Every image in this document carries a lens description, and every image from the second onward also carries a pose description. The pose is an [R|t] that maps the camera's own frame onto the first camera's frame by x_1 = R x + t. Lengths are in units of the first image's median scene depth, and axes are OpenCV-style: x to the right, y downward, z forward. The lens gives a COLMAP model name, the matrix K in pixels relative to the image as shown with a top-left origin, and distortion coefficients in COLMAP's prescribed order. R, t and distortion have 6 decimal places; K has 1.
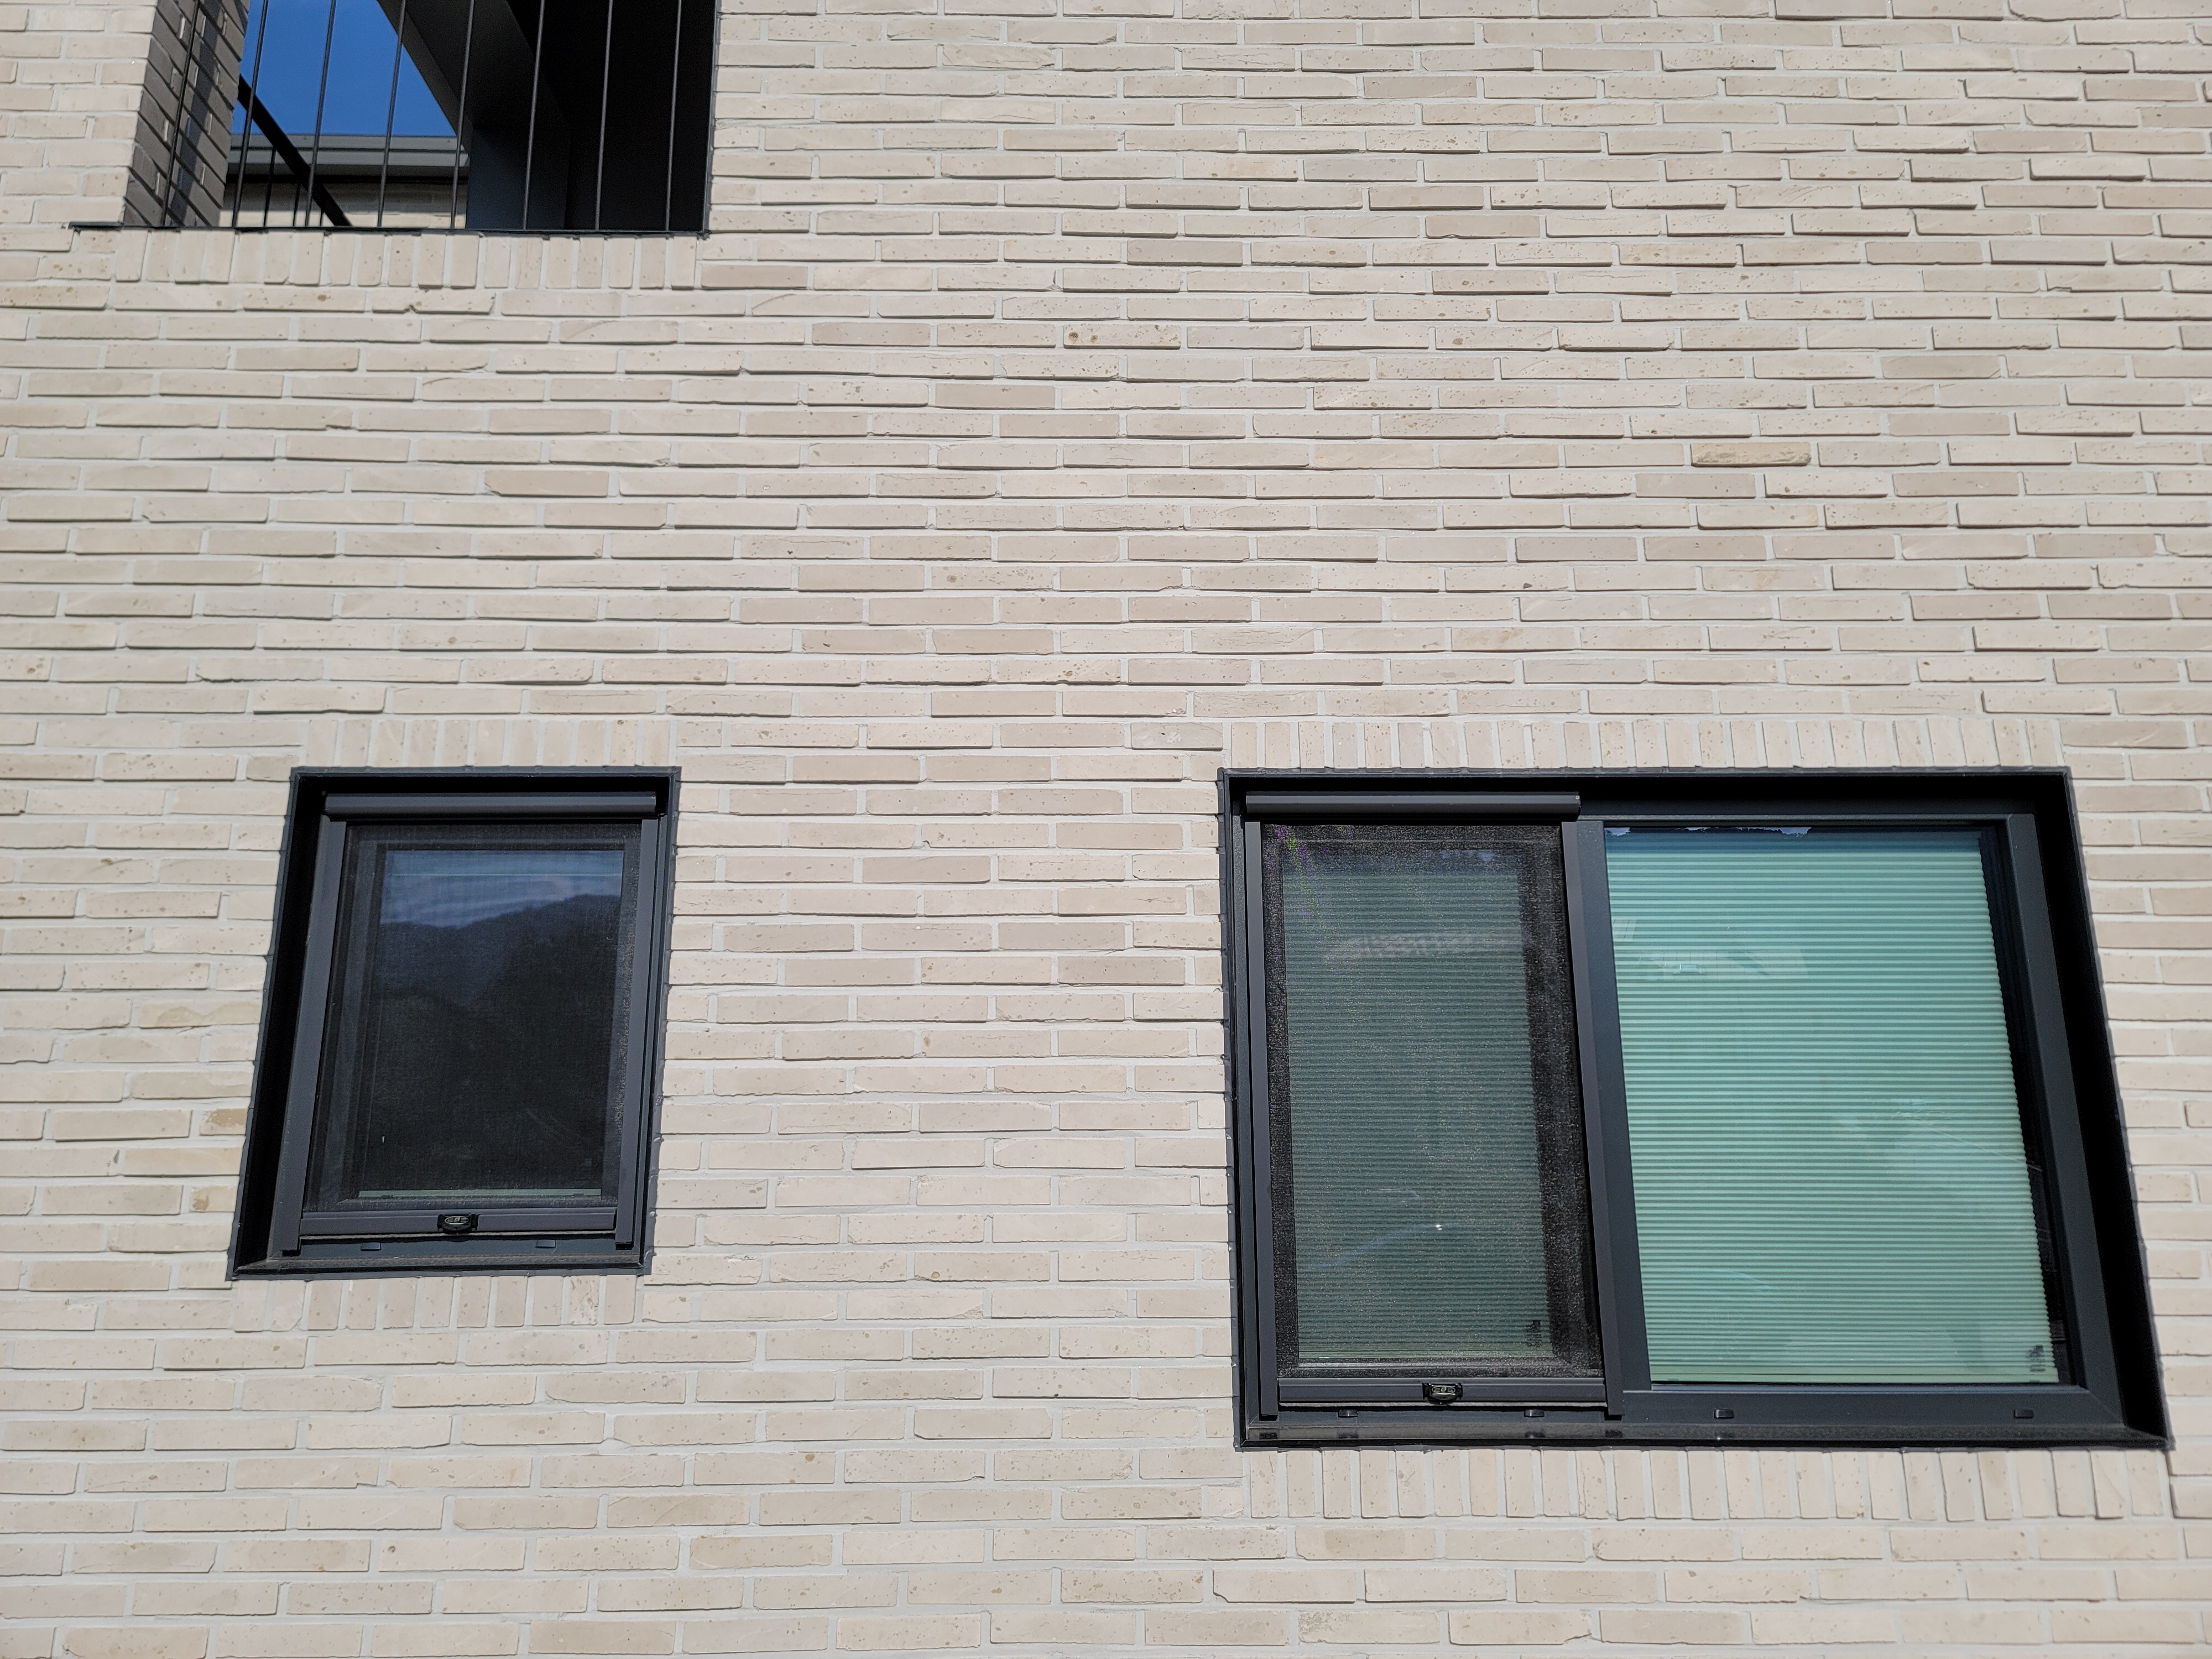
lens RADIAL K [[1623.0, 0, 1115.2], [0, 1623.0, 819.3], [0, 0, 1]] dist [0.043042, -0.010122]
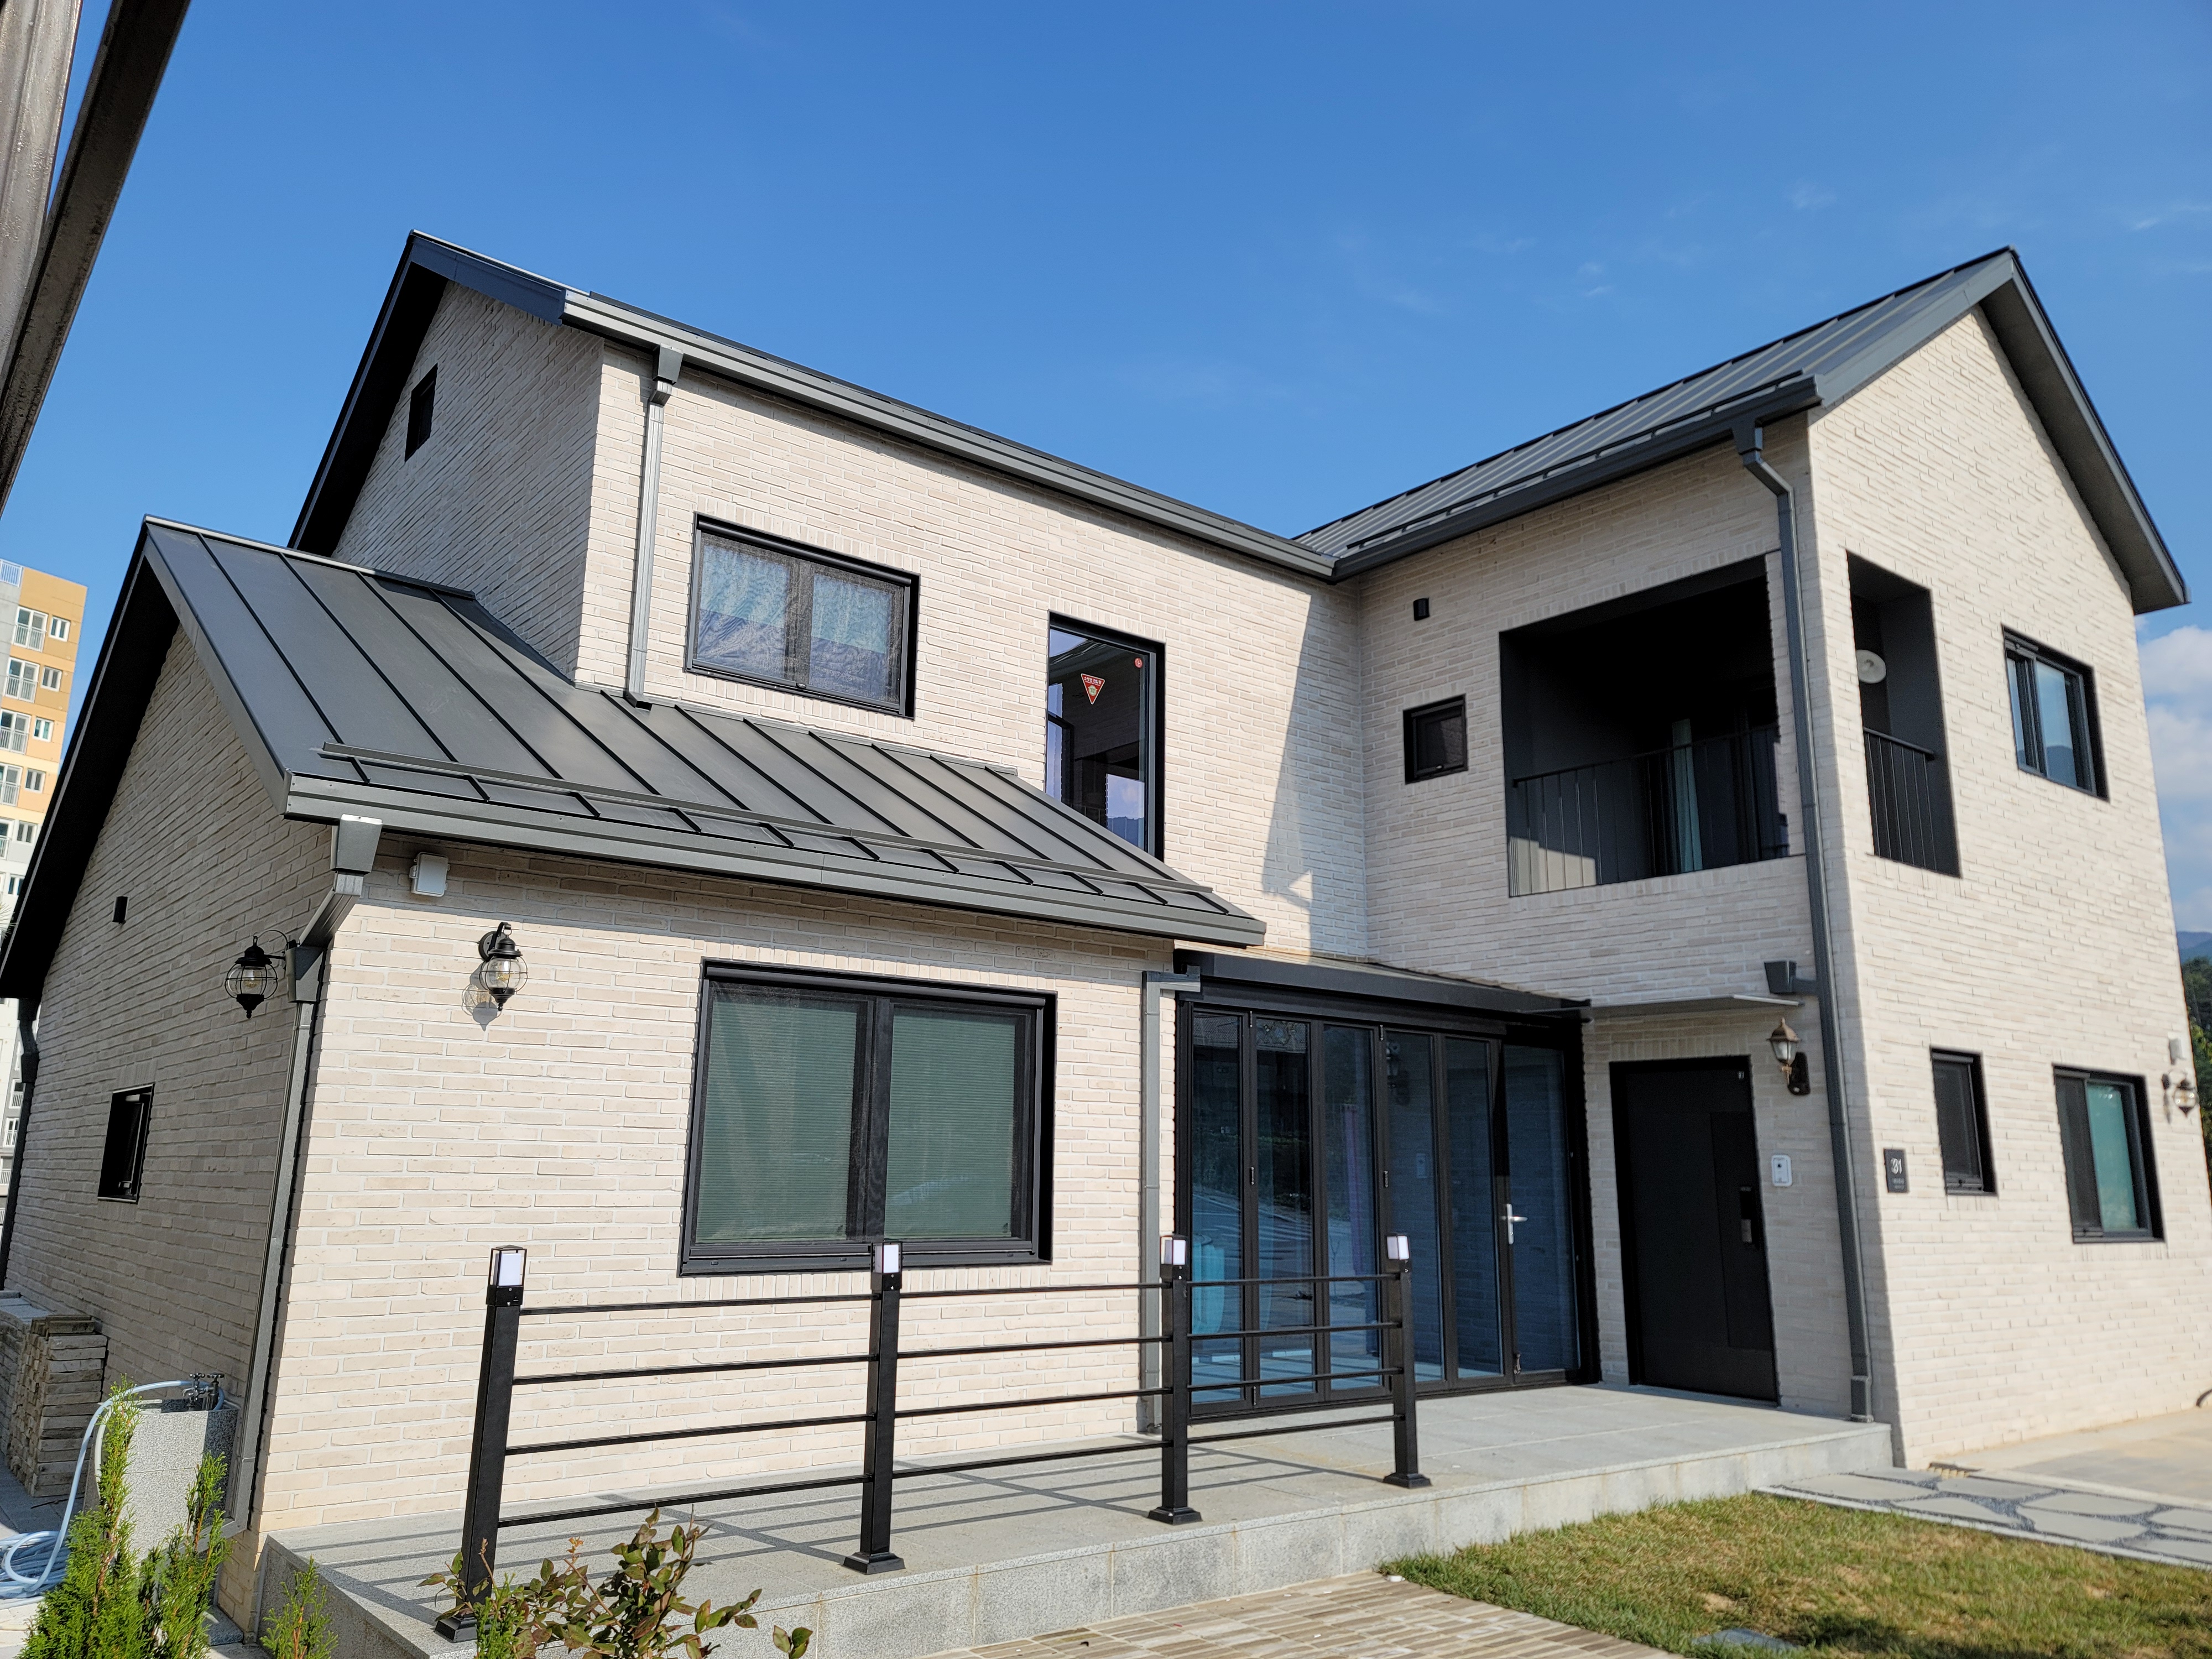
lens RADIAL K [[1623.0, 0, 1093.1], [0, 1623.0, 823.0], [0, 0, 1]] dist [0.043042, -0.010122]
pose [[0.800609, 0.150307, 0.580029, -3.719247], [-0.148615, 0.987590, -0.050789, -0.049692], [-0.580464, -0.045539, 0.813011, -0.677758]]
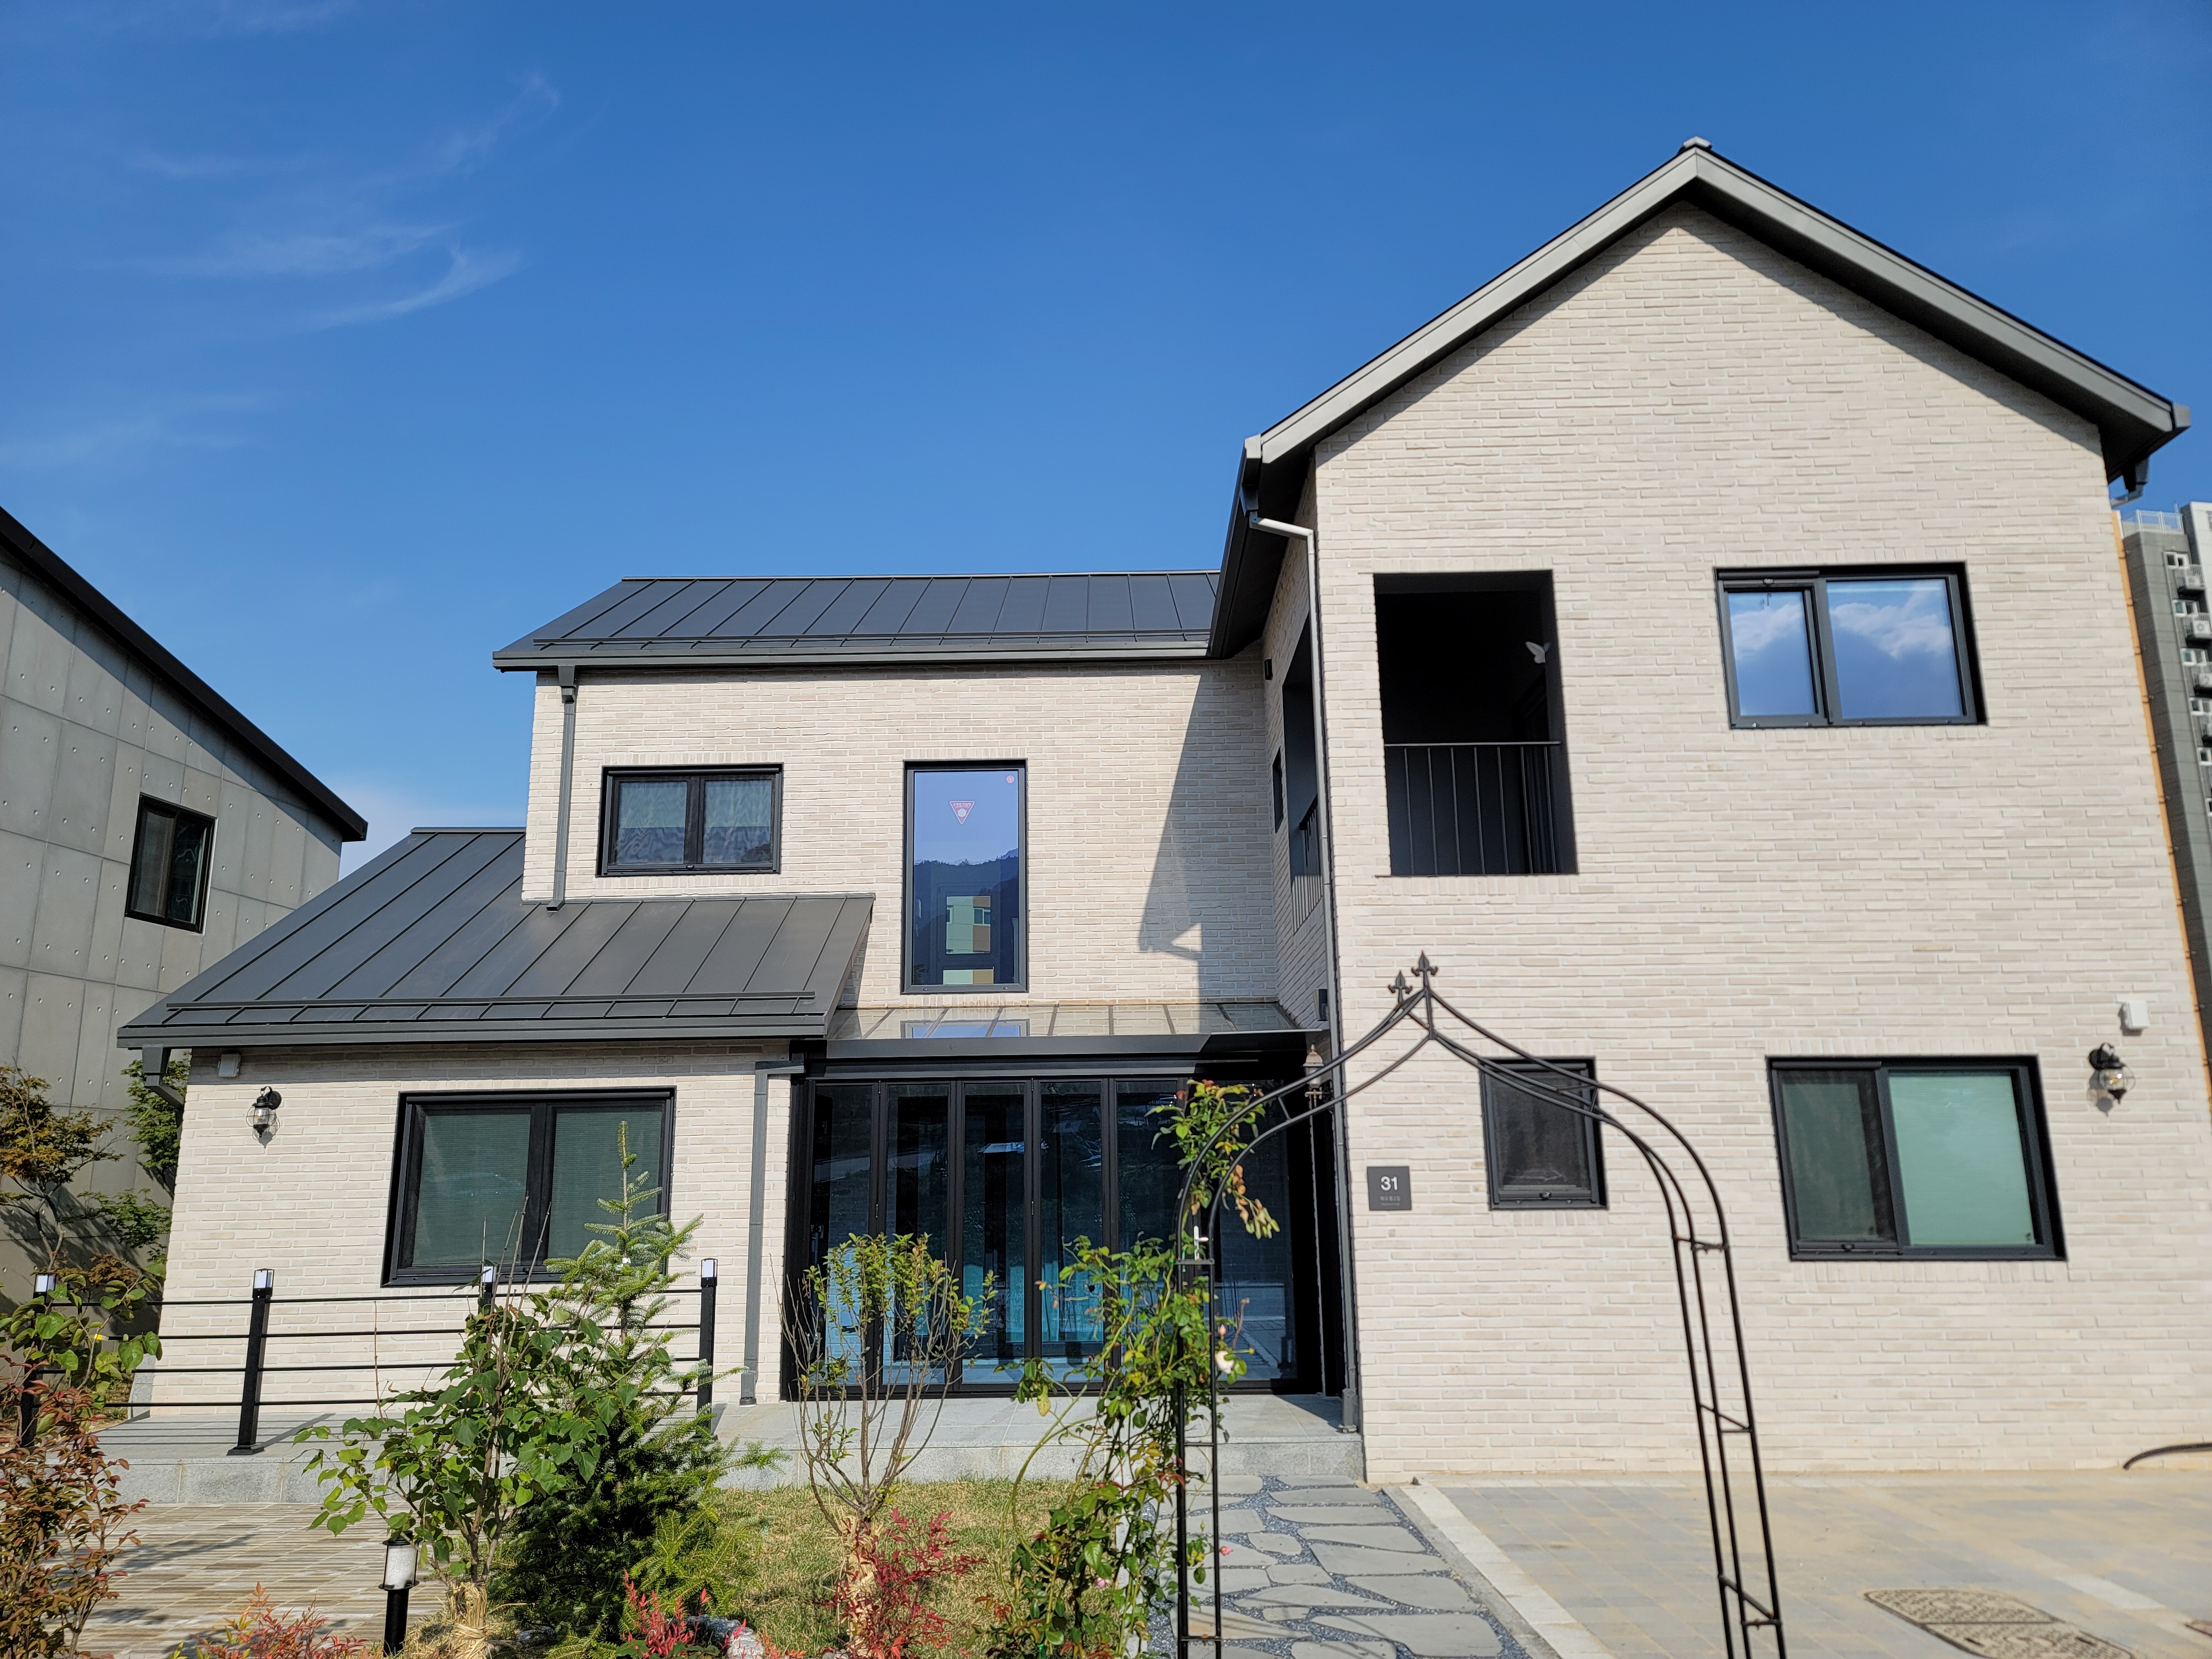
lens RADIAL K [[1623.0, 0, 1112.3], [0, 1623.0, 831.6], [0, 0, 1]] dist [0.043042, -0.010122]
pose [[0.999306, -0.011277, -0.035499, -1.066474], [0.011206, 0.999935, -0.002207, -0.463237], [0.035522, 0.001807, 0.999367, -2.190978]]
